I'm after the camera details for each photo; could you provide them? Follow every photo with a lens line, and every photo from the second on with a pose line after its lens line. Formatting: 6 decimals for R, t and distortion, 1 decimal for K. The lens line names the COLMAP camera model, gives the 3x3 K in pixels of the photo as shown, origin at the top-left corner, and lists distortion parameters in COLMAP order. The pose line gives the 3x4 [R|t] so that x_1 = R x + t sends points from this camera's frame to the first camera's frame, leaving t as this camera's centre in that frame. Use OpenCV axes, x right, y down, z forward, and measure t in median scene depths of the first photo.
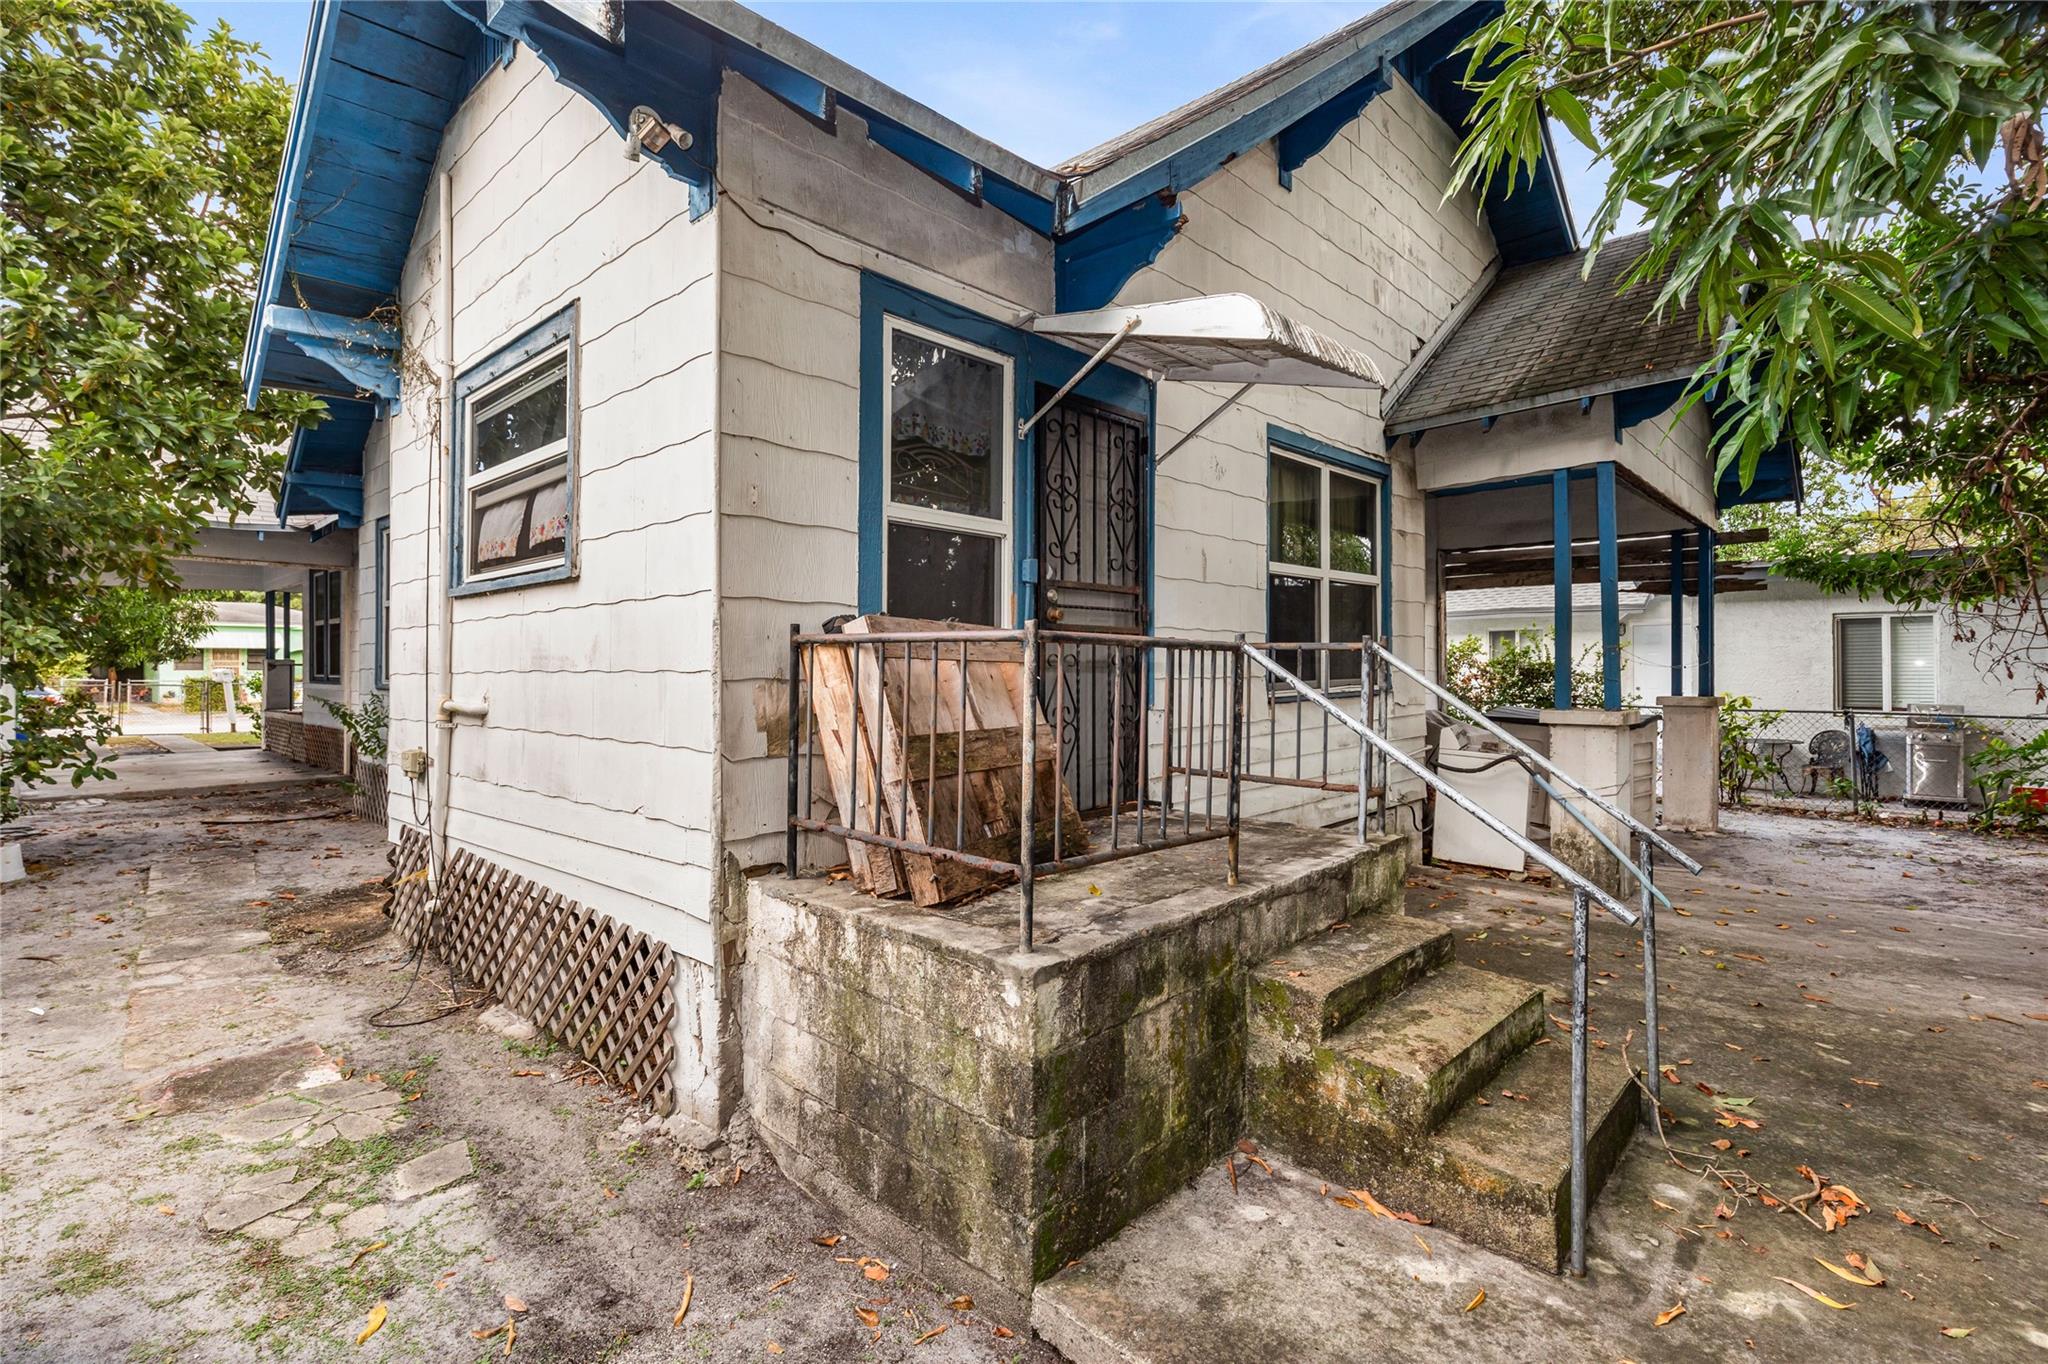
lens RADIAL K [[970.4, 0, 996.4], [0, 970.4, 648.8], [0, 0, 1]] dist [0.004600, -0.000620]
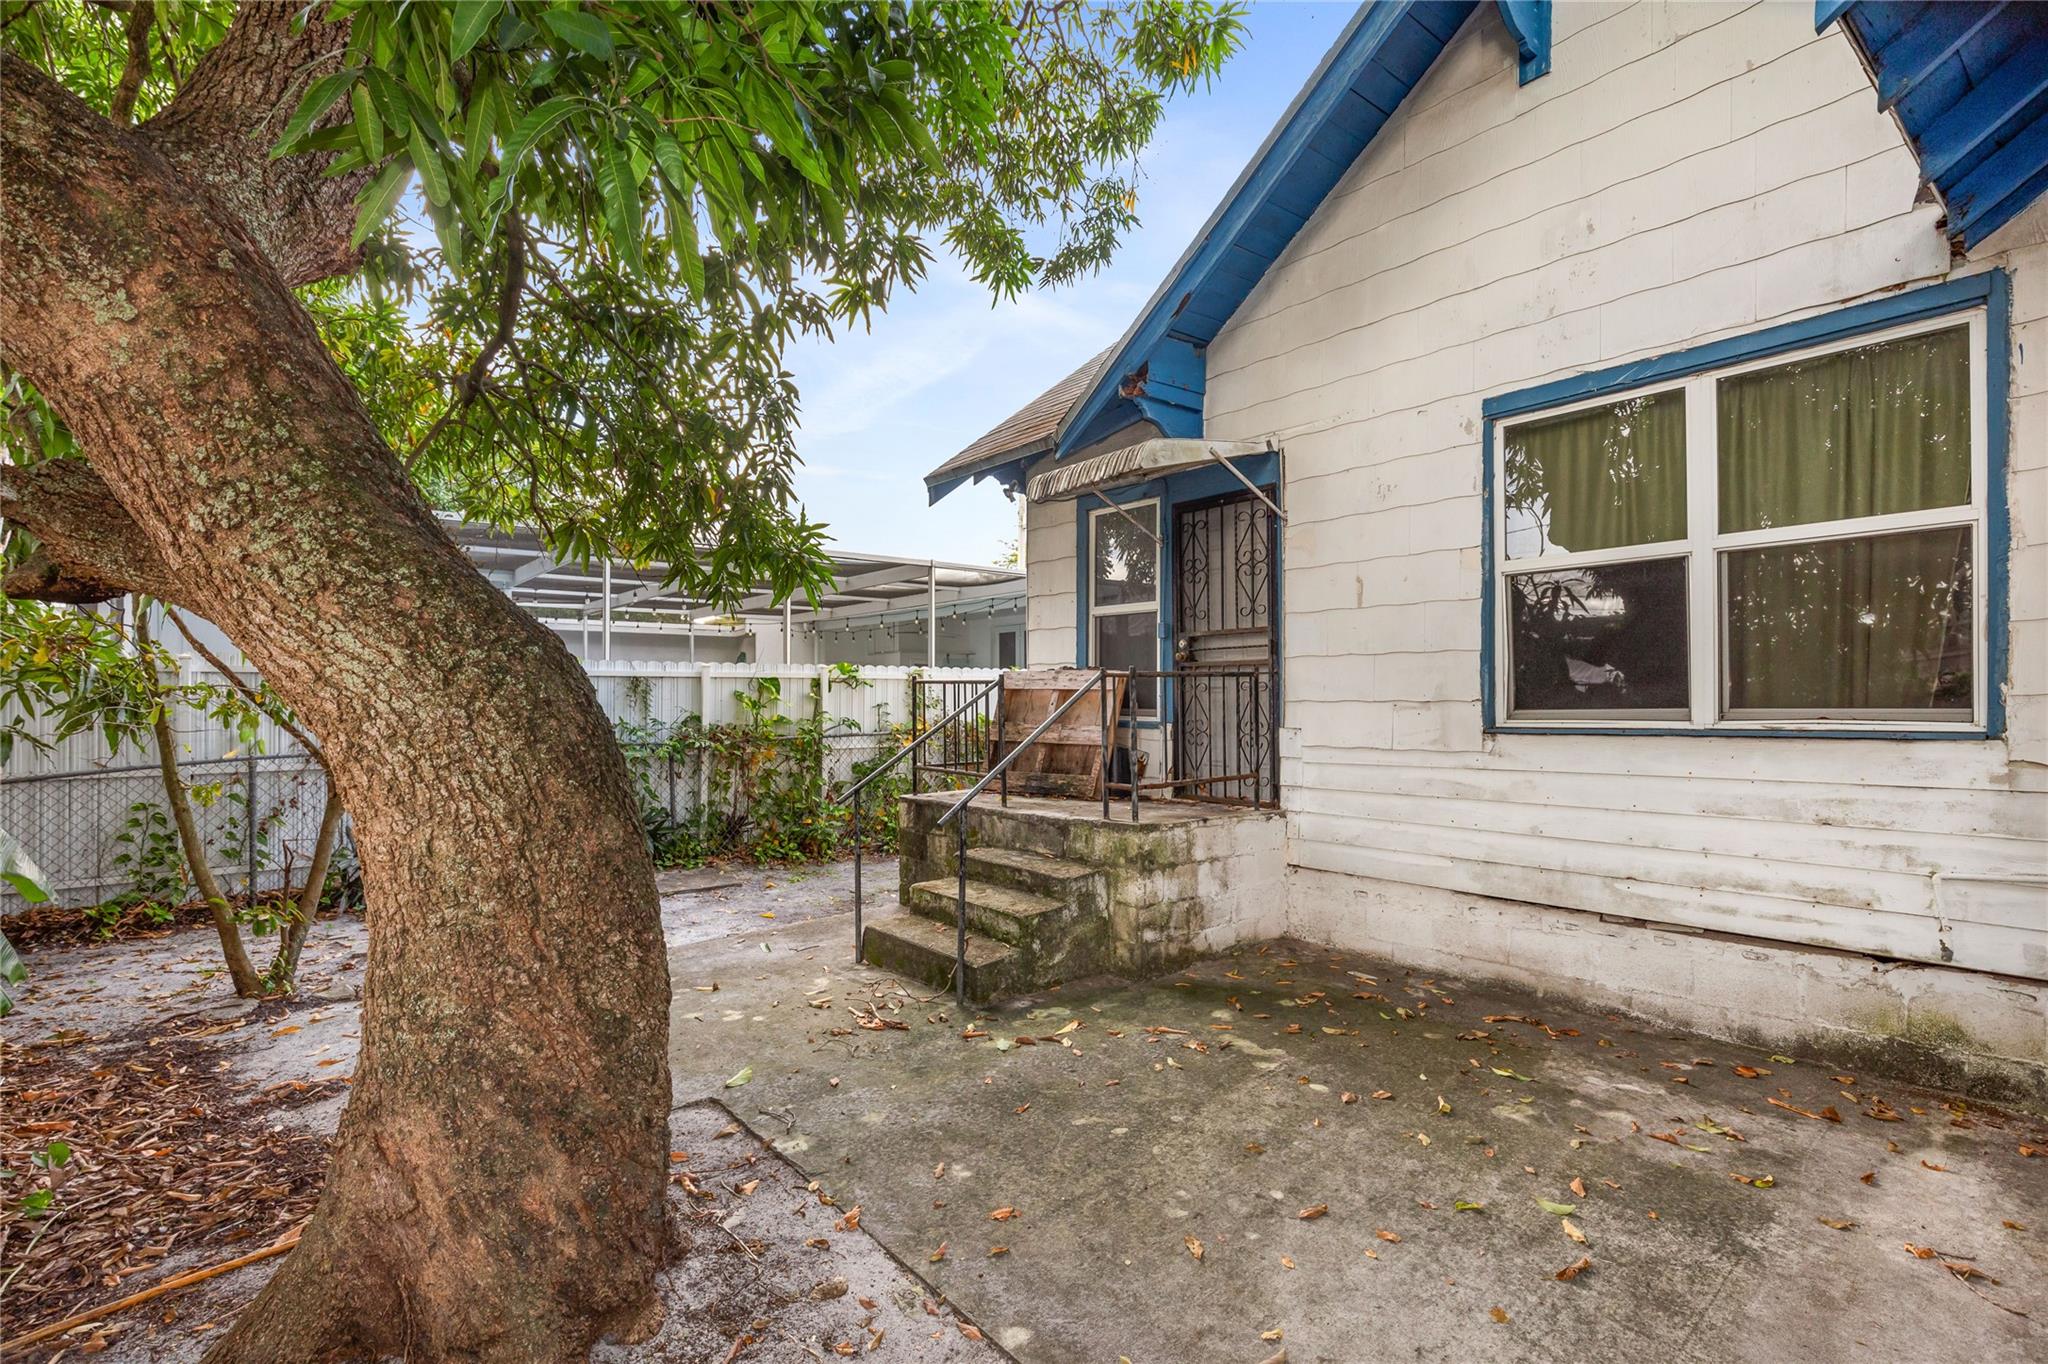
lens RADIAL K [[986.9, 0, 1019.1], [0, 986.9, 704.4], [0, 0, 1]] dist [0.002047, -0.000287]
pose [[-0.137838, 0.007062, -0.990430, 1.763991], [0.020721, 0.999776, 0.004245, 0.028877], [0.990238, -0.019938, -0.137953, 1.067053]]
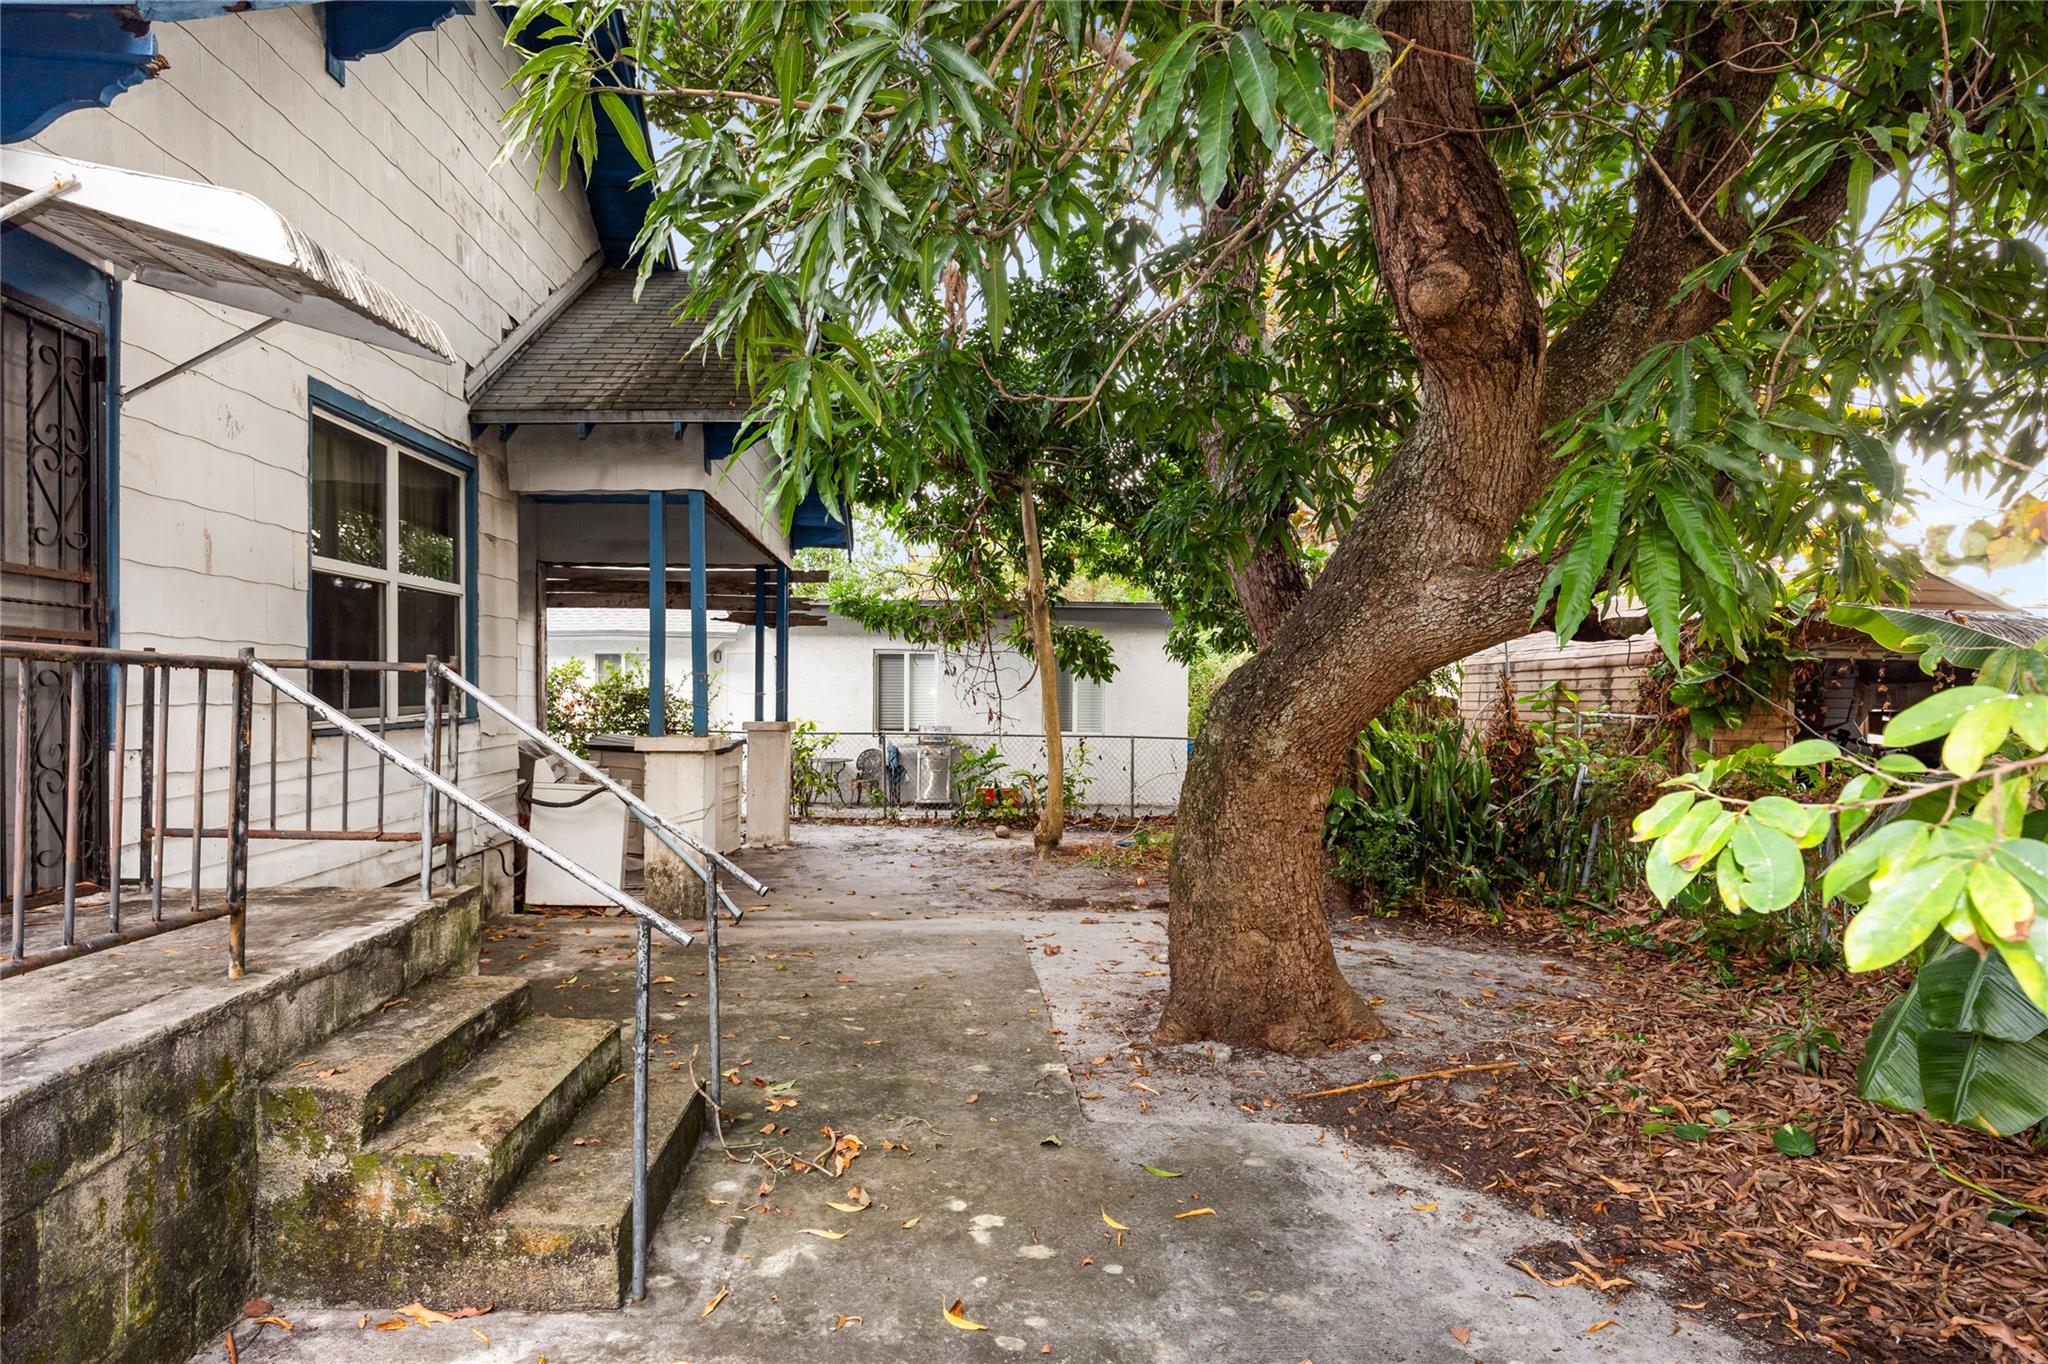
lens RADIAL K [[1087.4, 0, 1016.7], [0, 1087.4, 710.2], [0, 0, 1]] dist [-0.004084, 0.000011]
pose [[0.669702, -0.003475, 0.742622, 0.018752], [-0.023289, 0.999399, 0.025679, -0.001730], [-0.742265, -0.034493, 0.669219, -0.011768]]
